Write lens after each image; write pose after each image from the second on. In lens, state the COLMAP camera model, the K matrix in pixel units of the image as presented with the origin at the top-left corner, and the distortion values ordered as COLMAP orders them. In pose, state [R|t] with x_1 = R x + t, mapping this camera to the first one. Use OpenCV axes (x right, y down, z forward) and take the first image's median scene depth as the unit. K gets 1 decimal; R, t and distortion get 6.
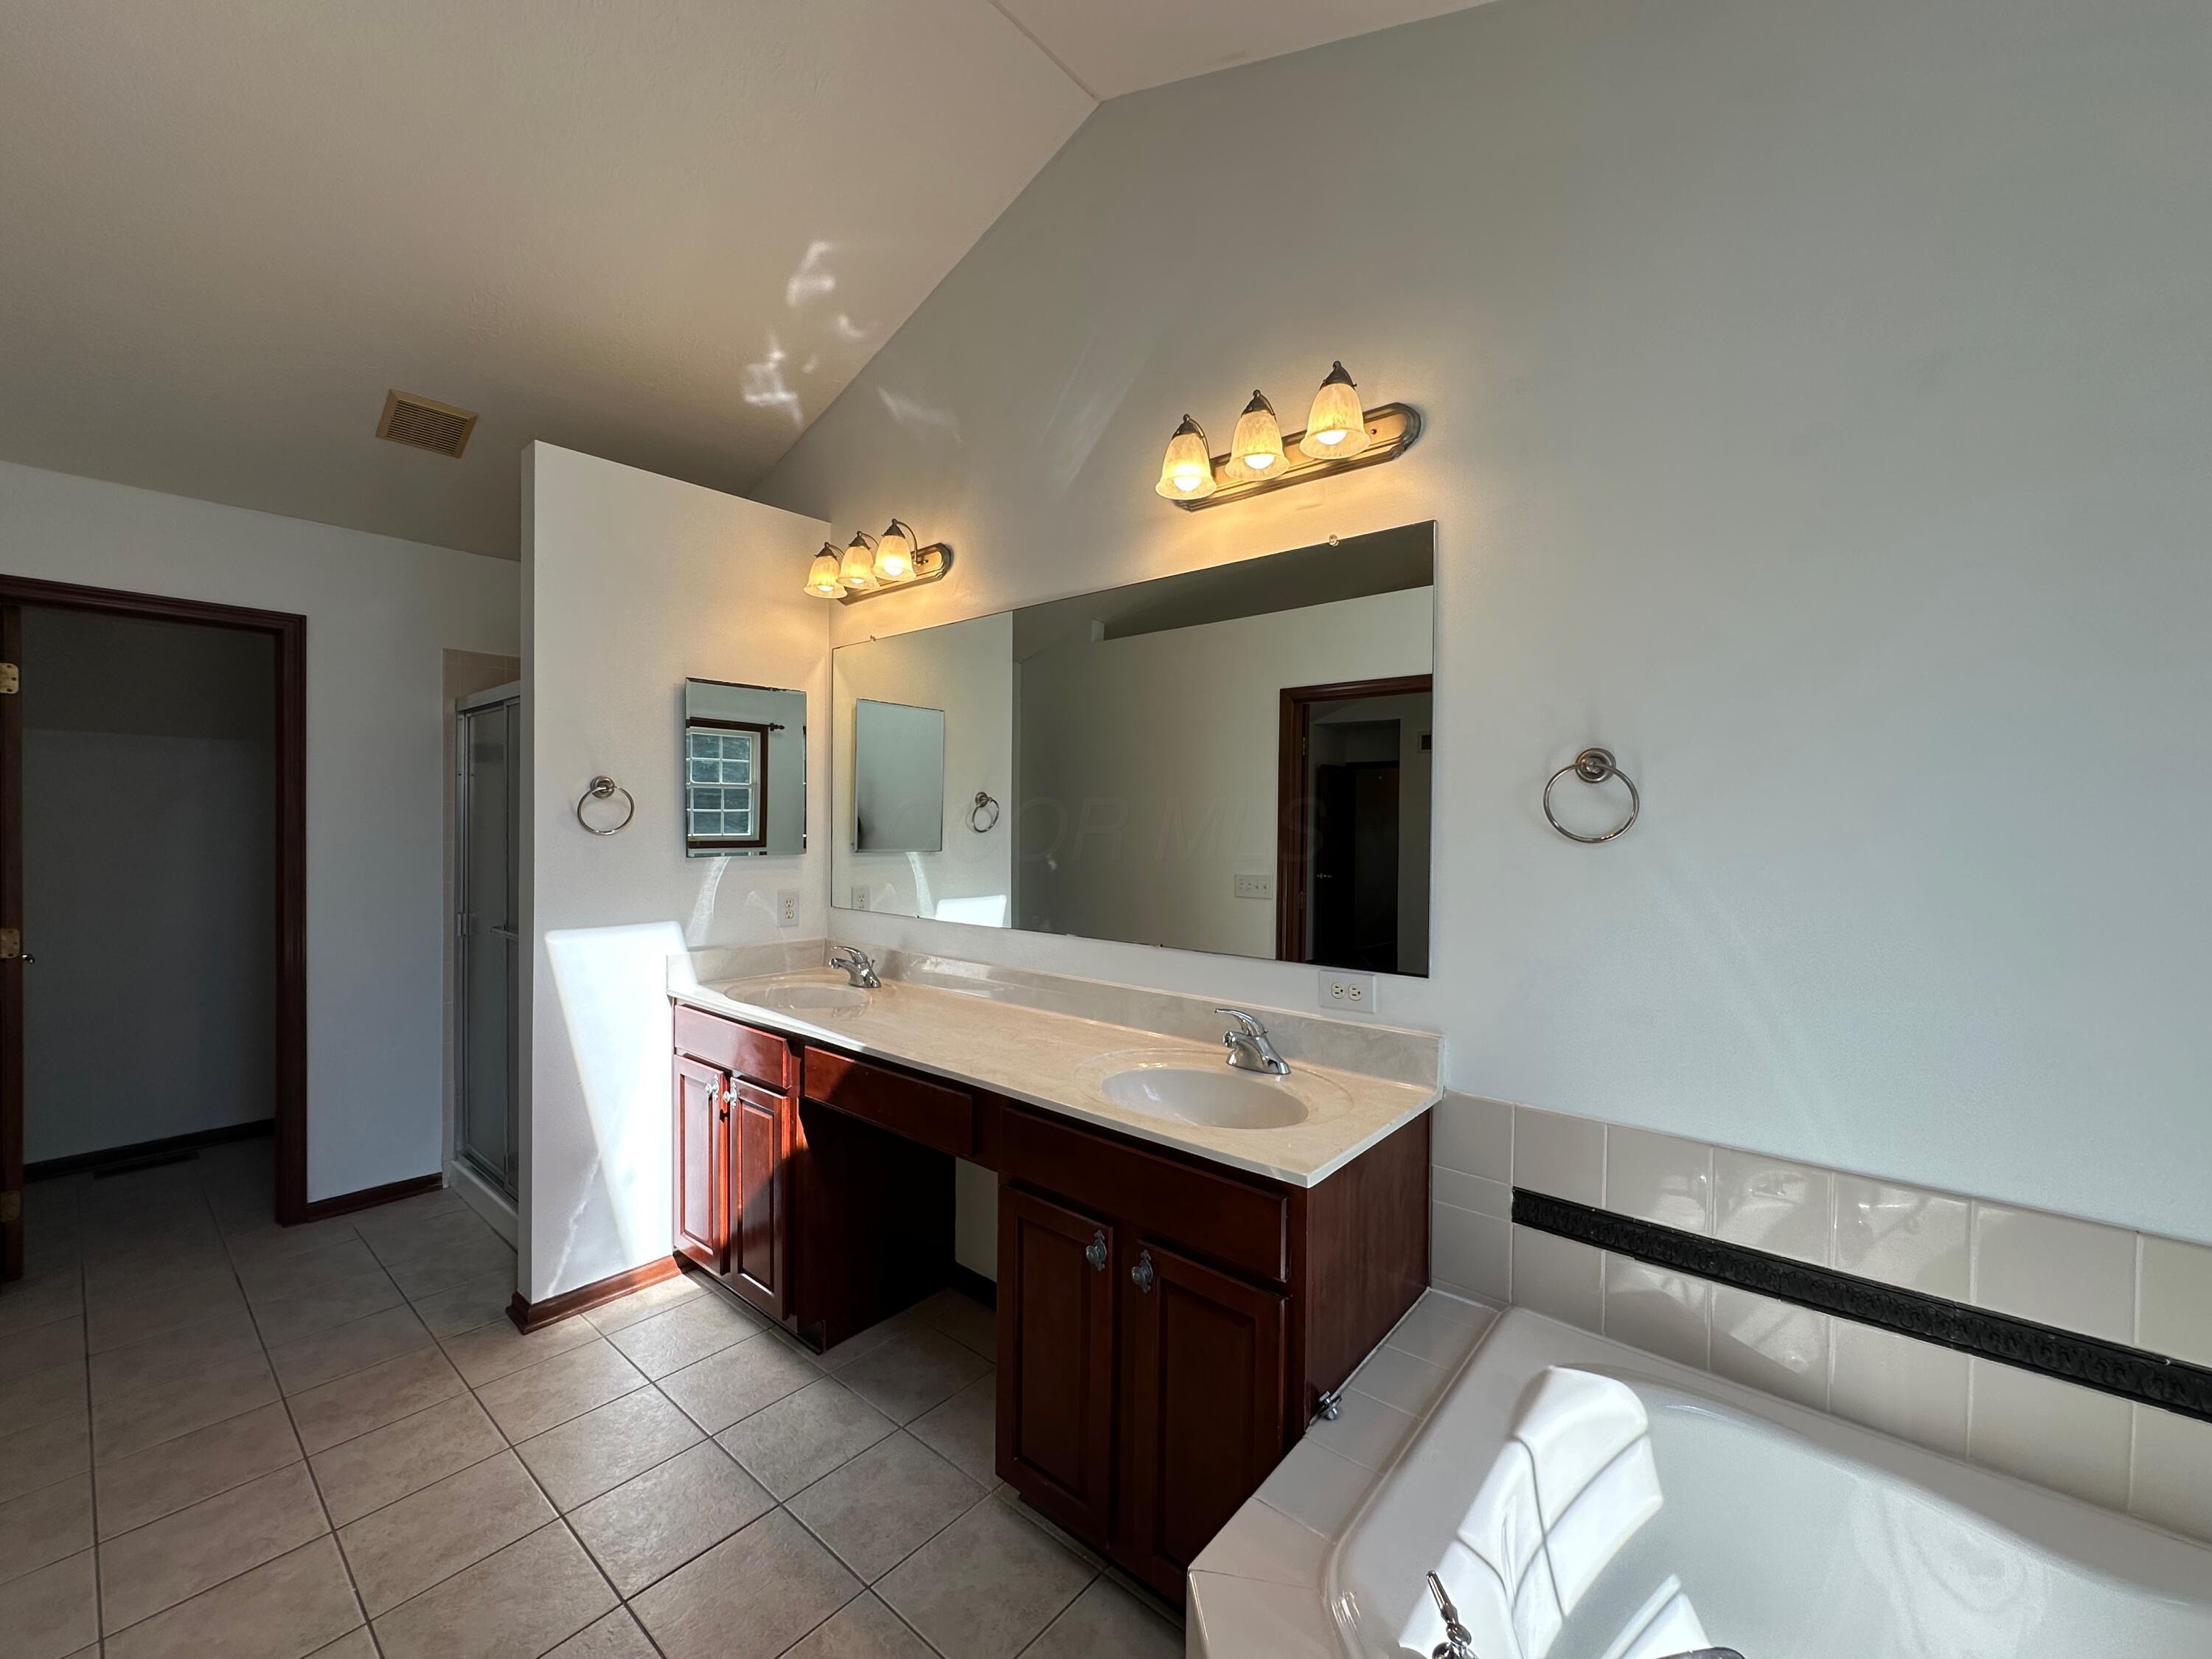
lens RADIAL K [[879.8, 0, 1114.8], [0, 879.8, 827.3], [0, 0, 1]] dist [-0.006157, 0.000934]
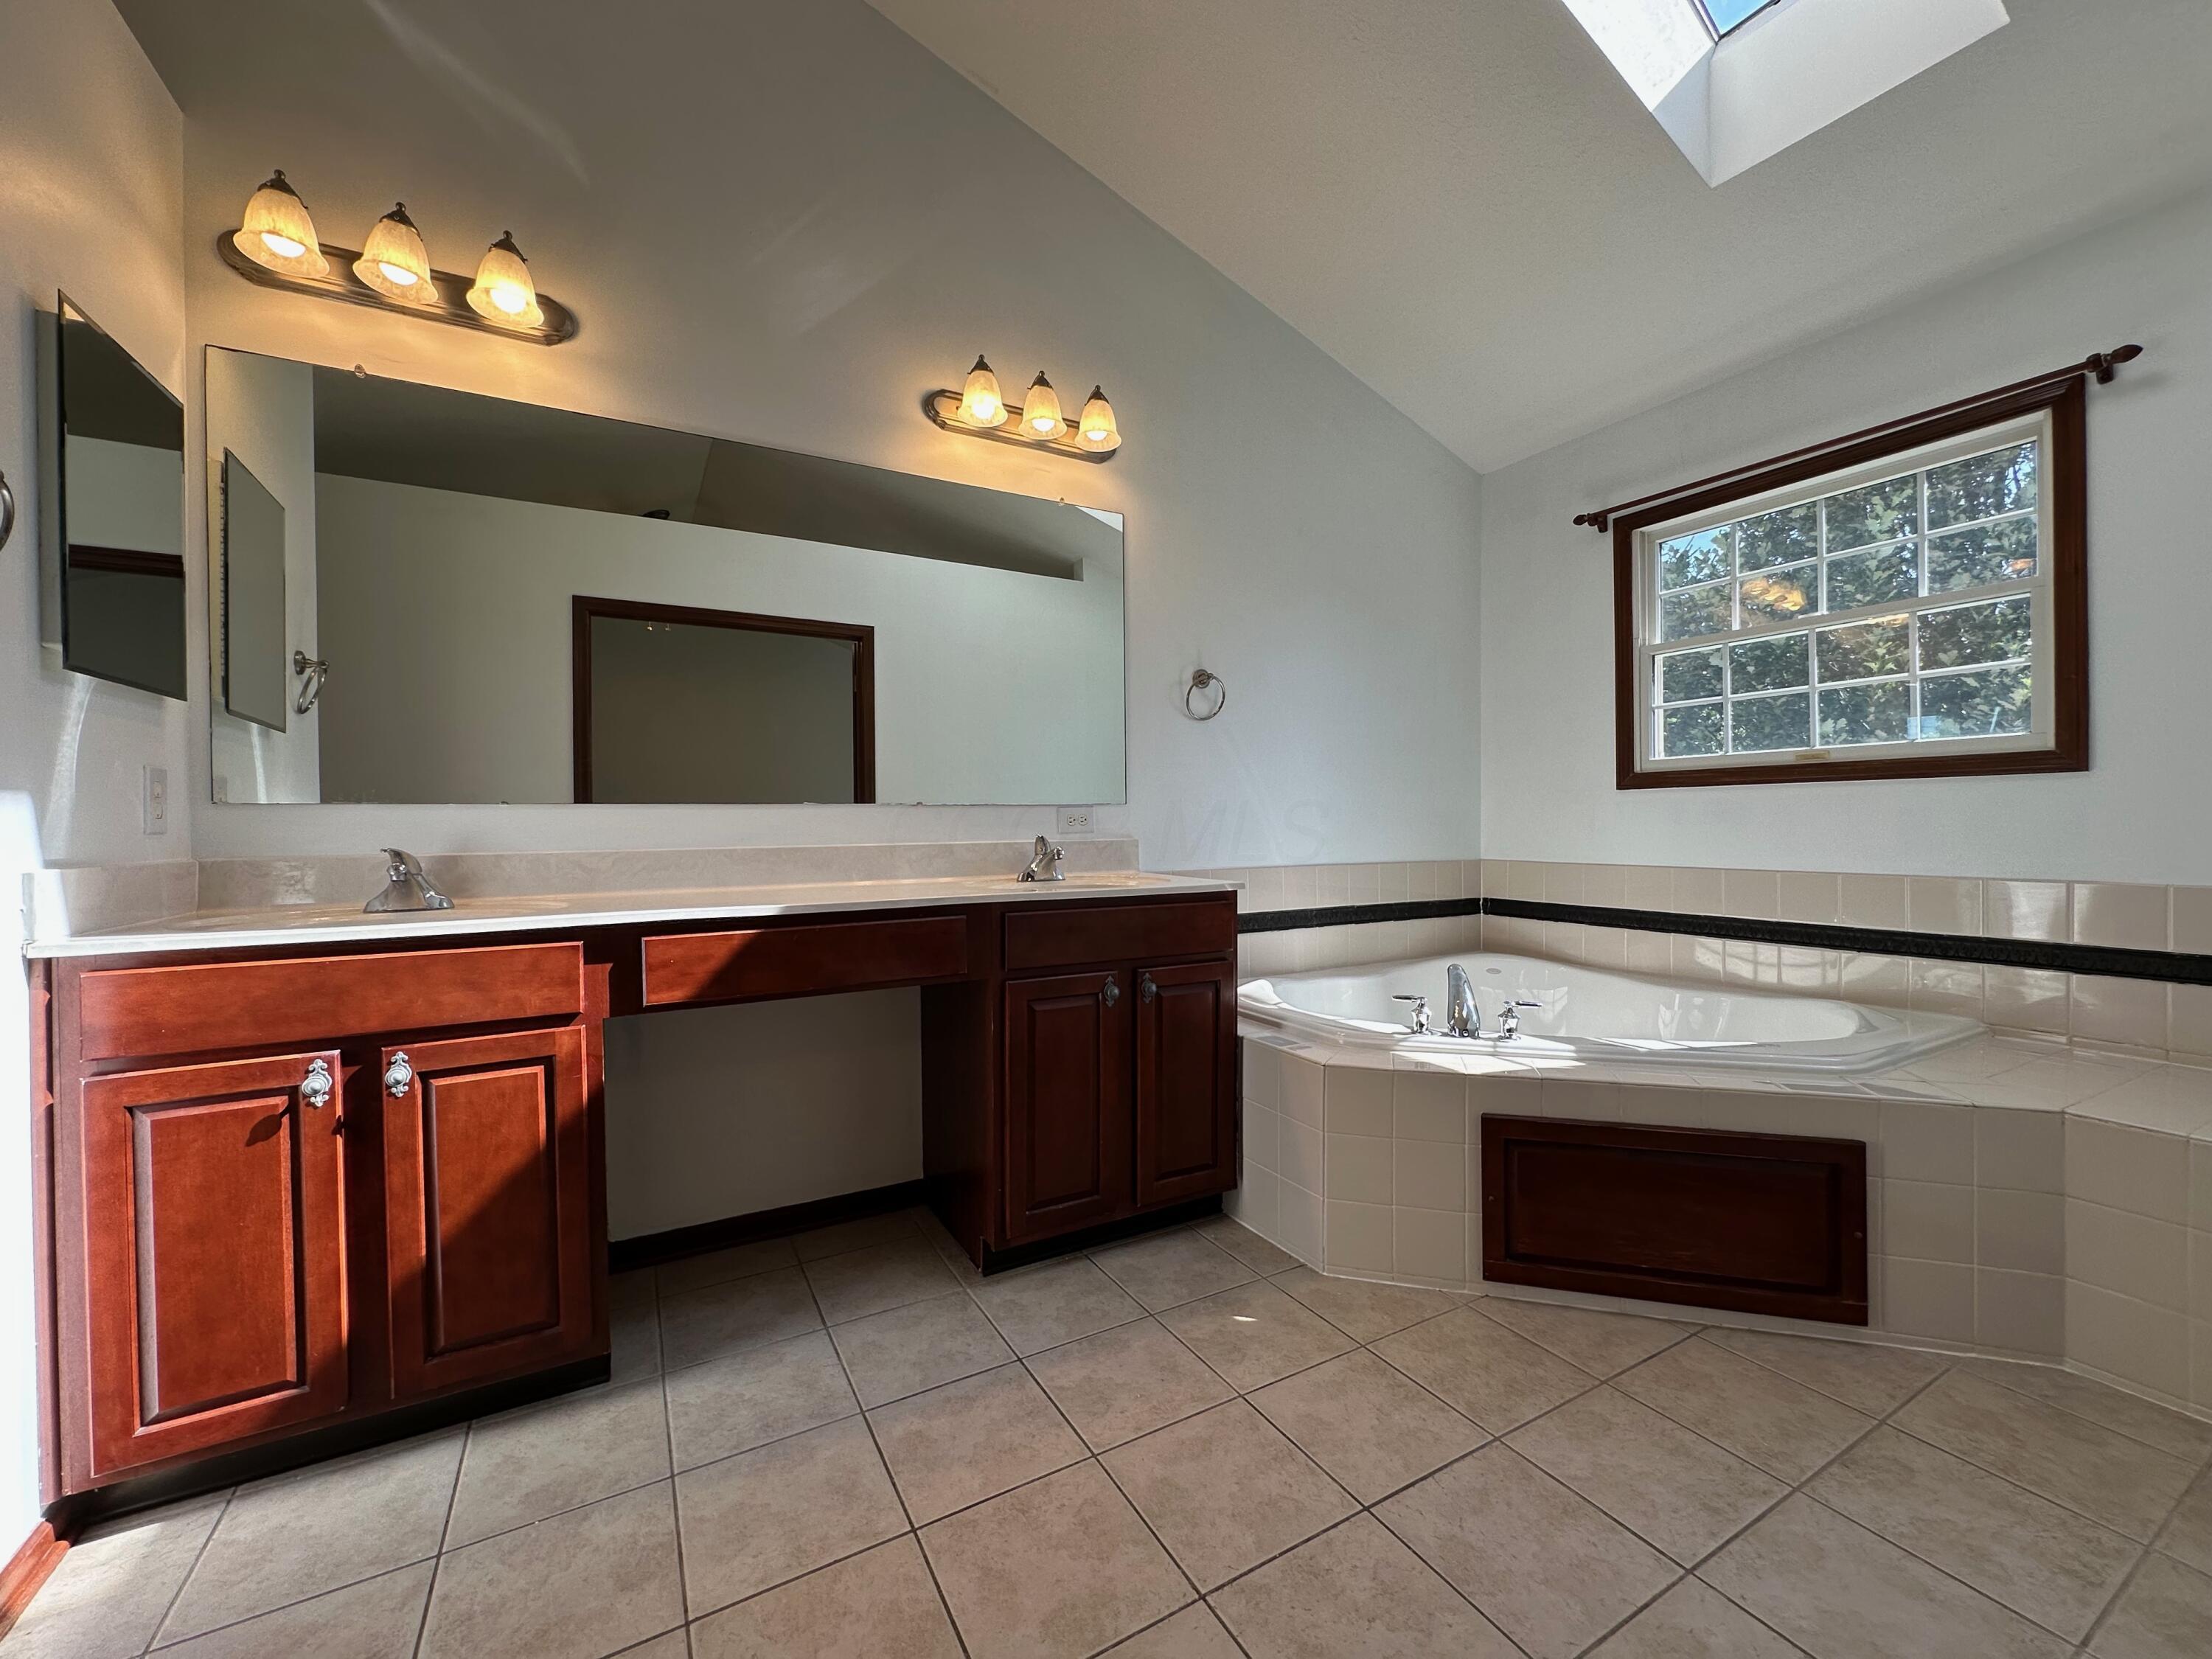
lens RADIAL K [[879.8, 0, 1112.0], [0, 879.8, 826.6], [0, 0, 1]] dist [-0.006157, 0.000934]
pose [[0.356500, -0.014808, 0.934178, -0.929695], [0.019607, 0.999773, 0.008366, 0.162729], [-0.934090, 0.015334, 0.356709, 0.381917]]
